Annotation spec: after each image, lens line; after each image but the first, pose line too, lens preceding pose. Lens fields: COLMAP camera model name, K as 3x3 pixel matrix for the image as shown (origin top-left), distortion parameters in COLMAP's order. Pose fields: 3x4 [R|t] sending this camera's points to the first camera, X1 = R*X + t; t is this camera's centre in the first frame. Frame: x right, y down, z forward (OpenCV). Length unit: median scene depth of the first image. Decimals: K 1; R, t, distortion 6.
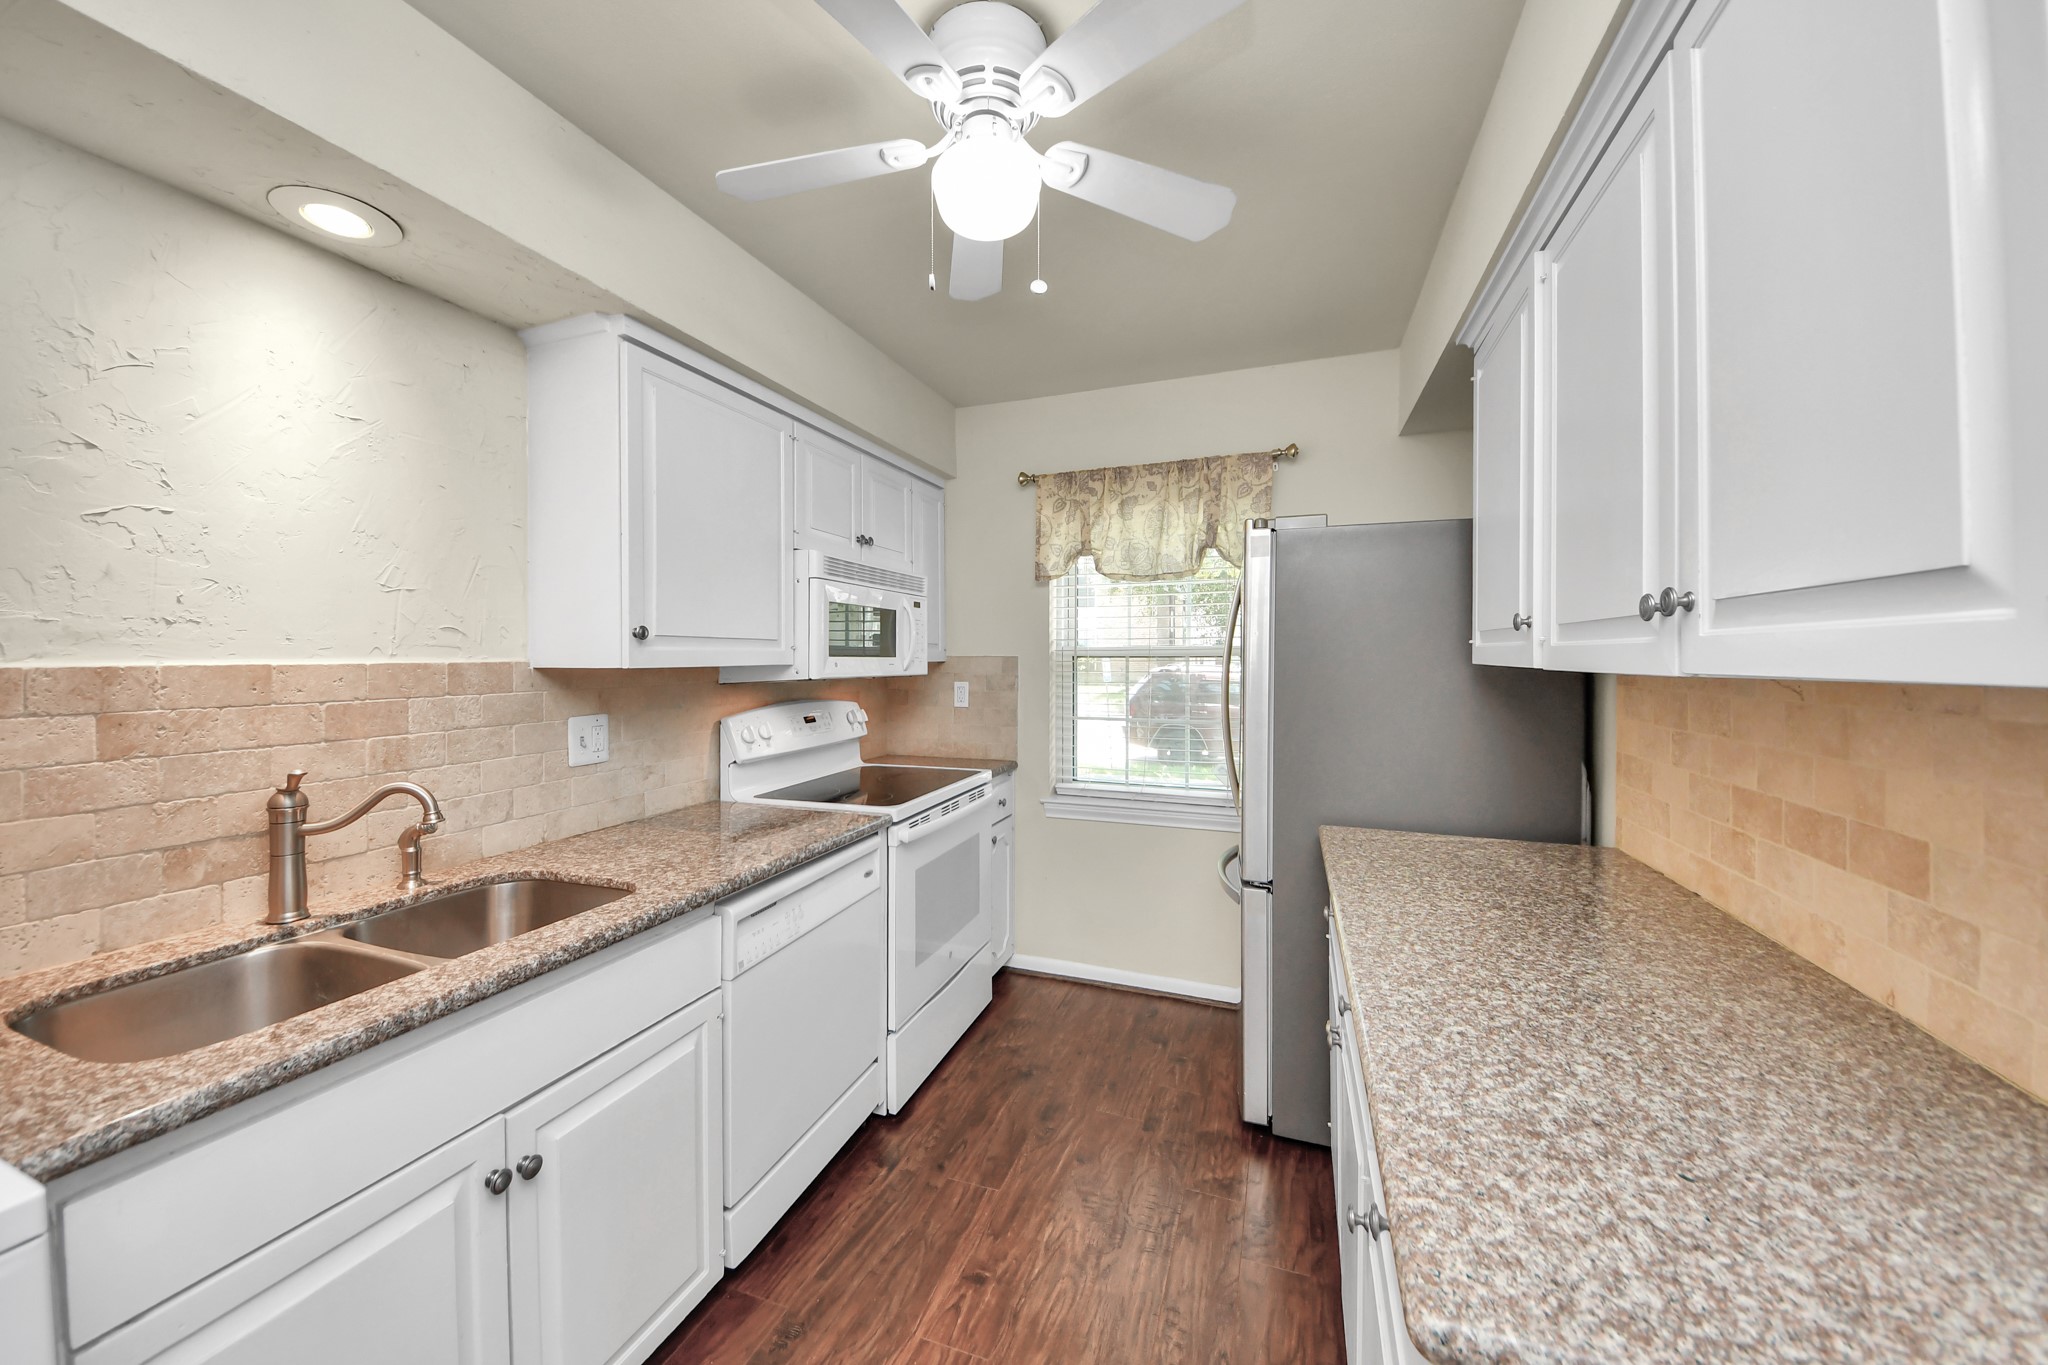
lens RADIAL K [[738.2, 0, 1015.2], [0, 738.2, 661.3], [0, 0, 1]] dist [0.027020, -0.018241]
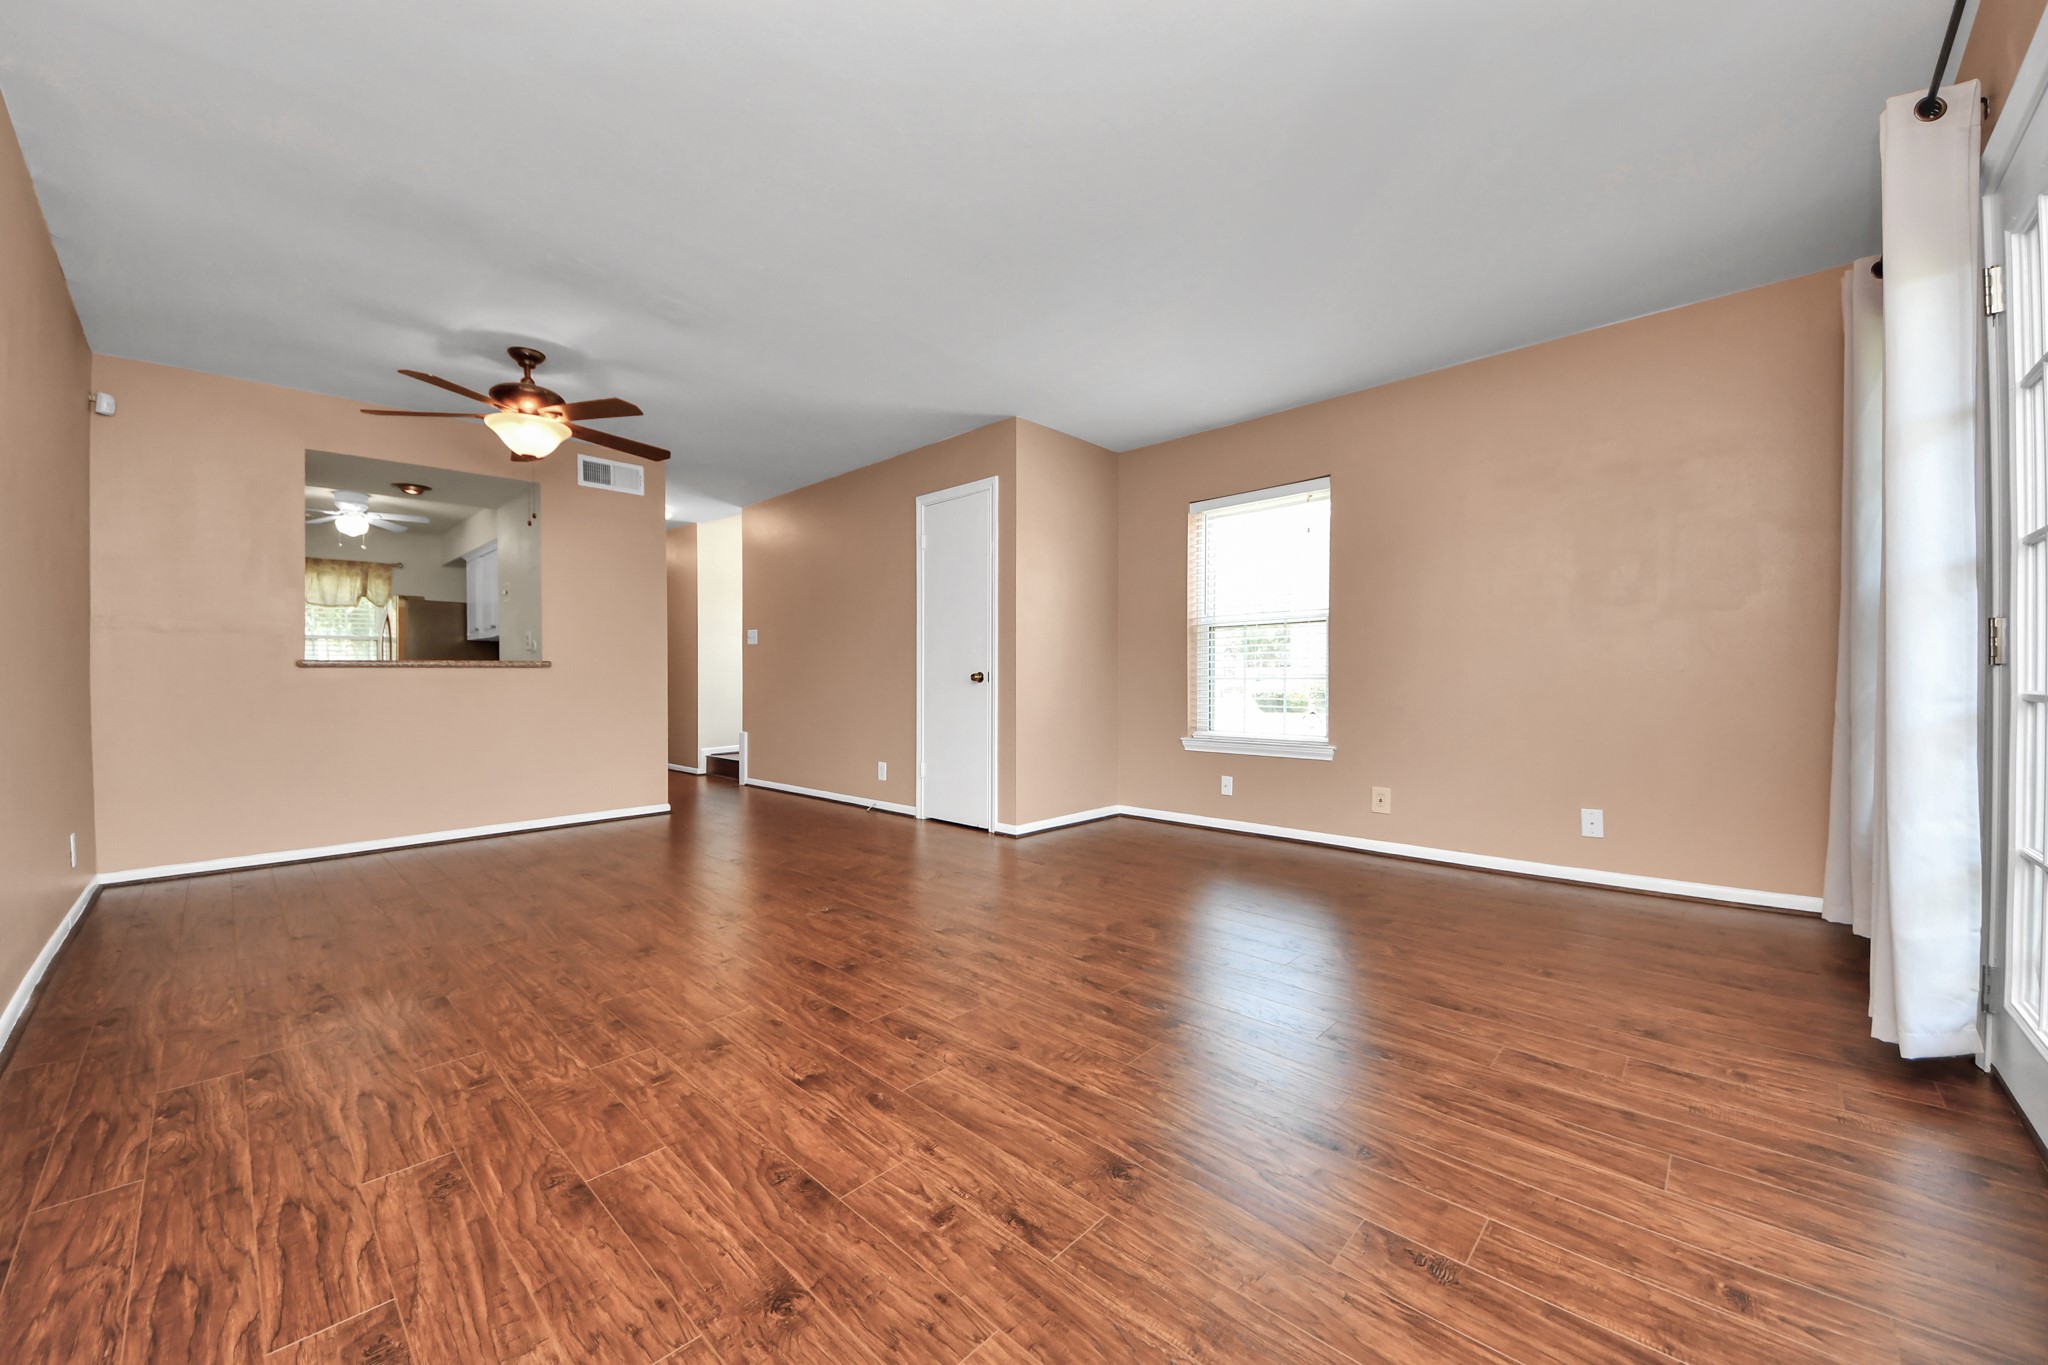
lens RADIAL K [[777.9, 0, 999.2], [0, 777.9, 672.8], [0, 0, 1]] dist [0.000776, -0.000496]
pose [[0.417164, -0.002126, 0.908829, -1.868040], [0.011875, 0.999925, -0.003112, 0.214472], [-0.908753, 0.012091, 0.417158, -3.125565]]
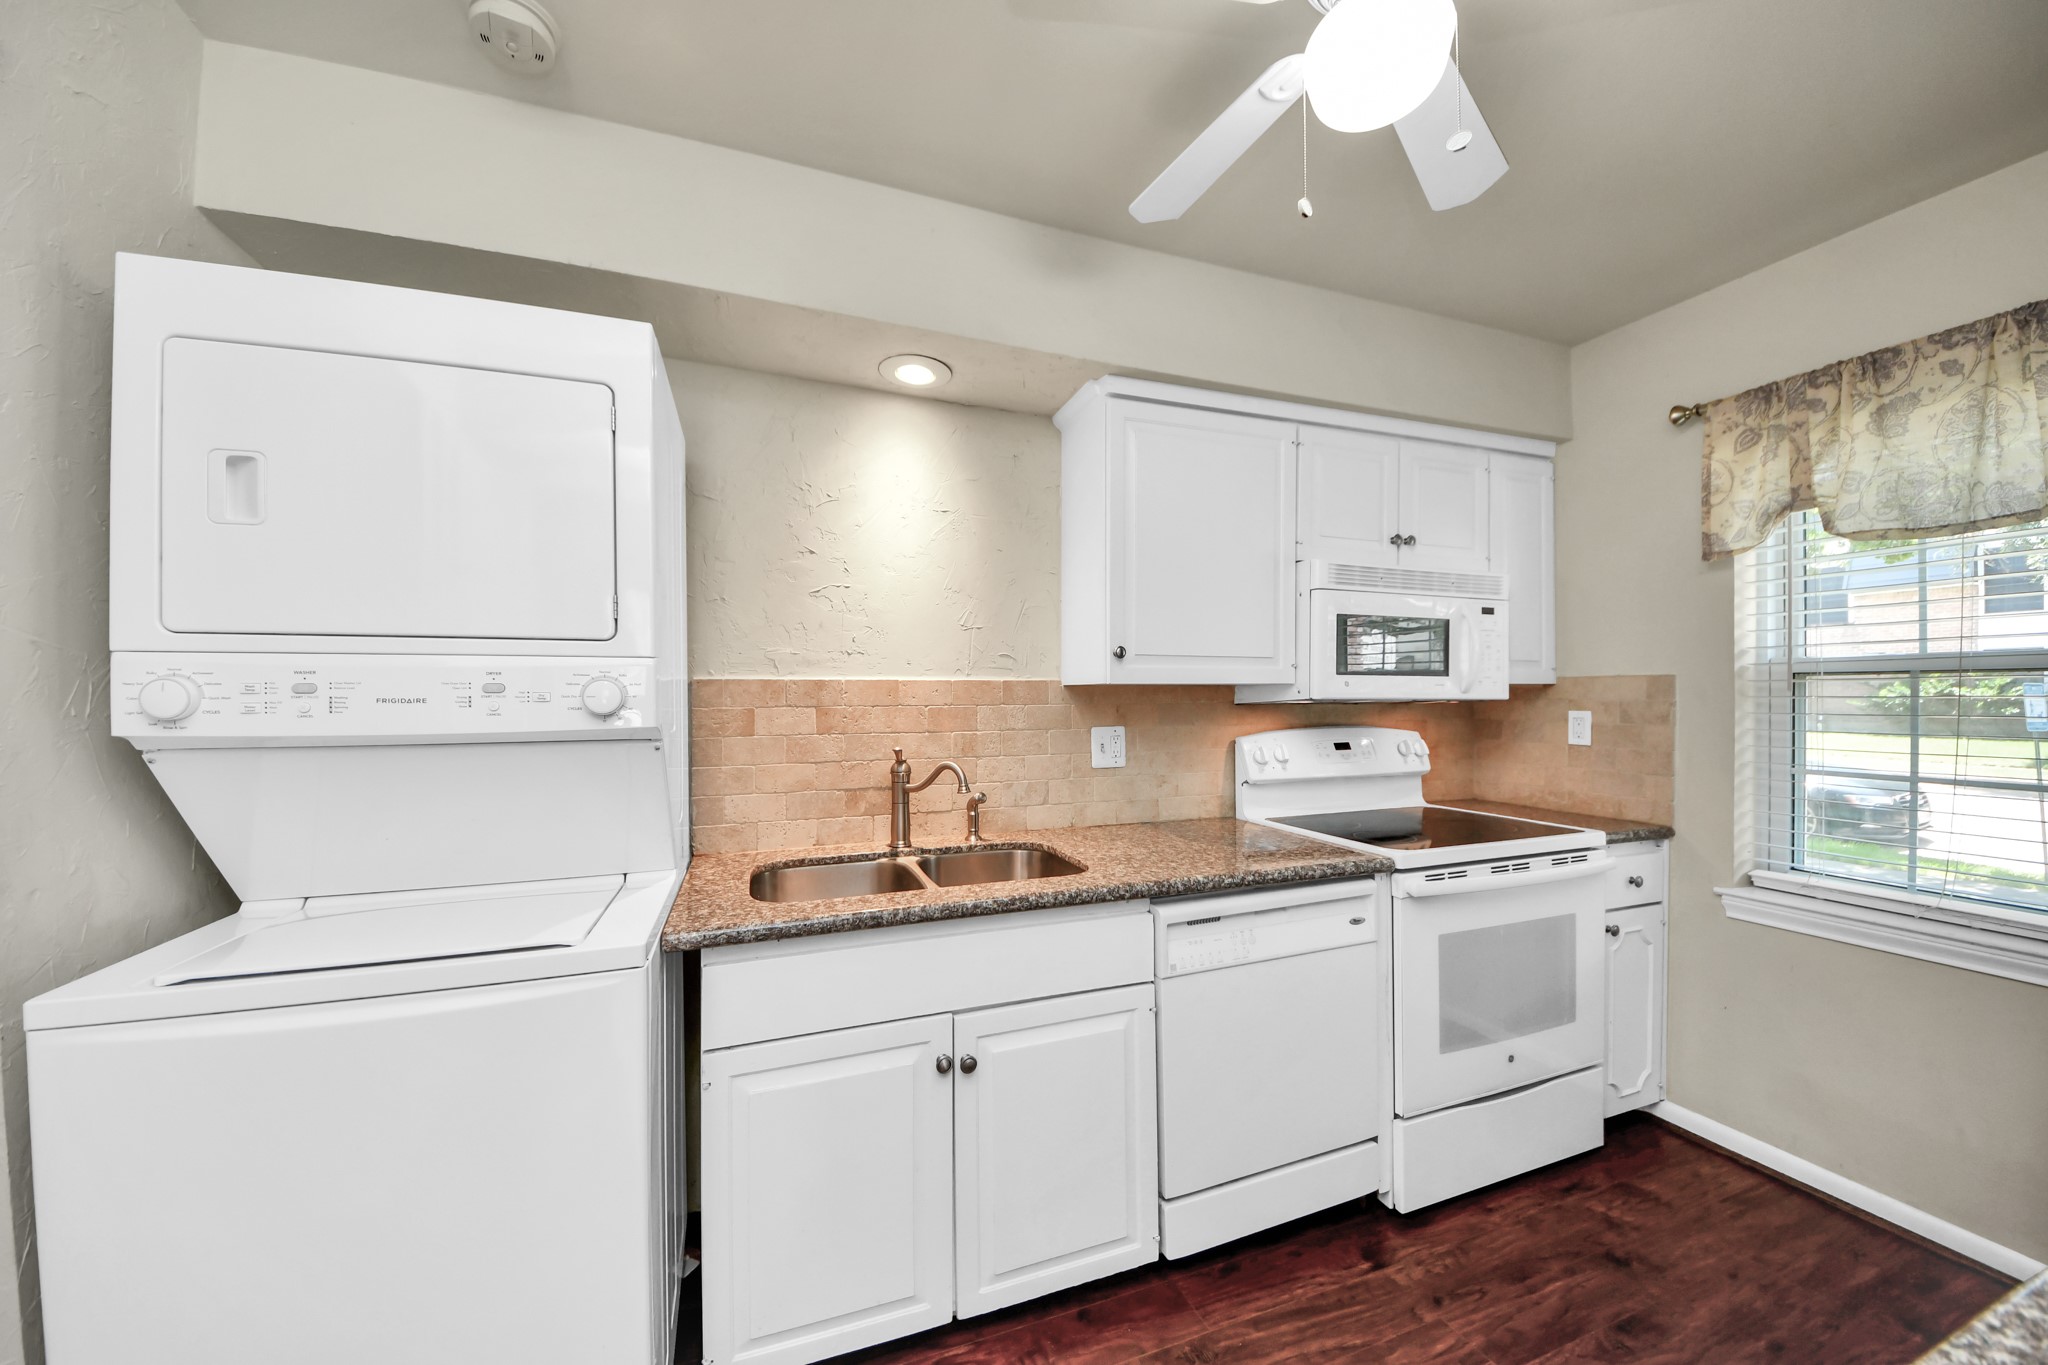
lens RADIAL K [[717.5, 0, 1022.4], [0, 717.5, 700.2], [0, 0, 1]] dist [0.023113, -0.015661]
pose [[0.647638, 0.002405, -0.761944, 0.207819], [-0.002804, 0.999996, 0.000774, 0.030780], [0.761943, 0.001635, 0.647642, 0.157773]]
